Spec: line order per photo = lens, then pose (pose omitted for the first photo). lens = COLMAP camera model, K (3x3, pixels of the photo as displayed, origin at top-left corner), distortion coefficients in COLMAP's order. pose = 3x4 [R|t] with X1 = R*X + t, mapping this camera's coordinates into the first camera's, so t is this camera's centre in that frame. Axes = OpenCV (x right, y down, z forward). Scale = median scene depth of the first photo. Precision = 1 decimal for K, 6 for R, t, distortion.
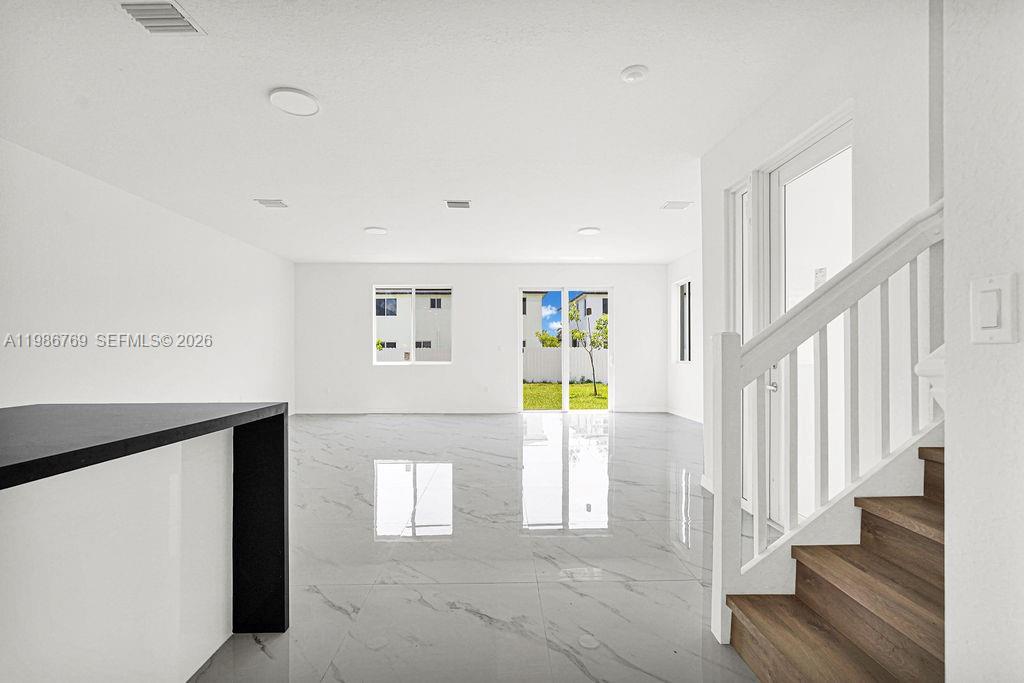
lens RADIAL K [[464.2, 0, 514.1], [0, 464.2, 352.6], [0, 0, 1]] dist [-0.015345, 0.009208]
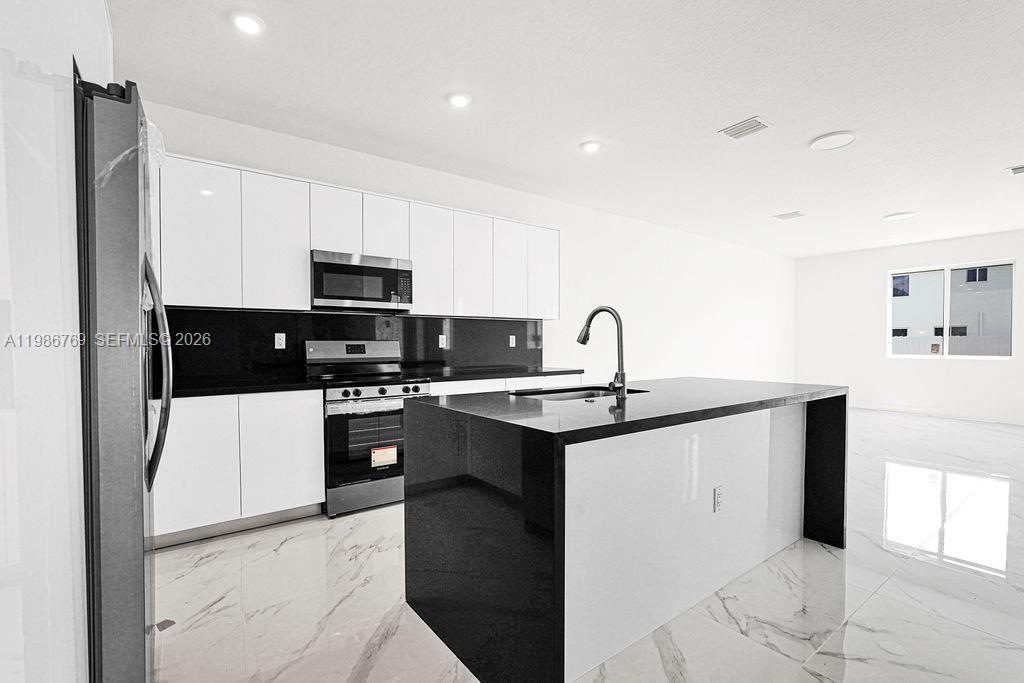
lens RADIAL K [[464.2, 0, 514.1], [0, 464.2, 352.6], [0, 0, 1]] dist [-0.015345, 0.009208]
pose [[0.581276, 0.017008, -0.813529, 0.012552], [0.002260, 0.999744, 0.022516, -0.006833], [0.813703, -0.014926, 0.581089, -0.146978]]
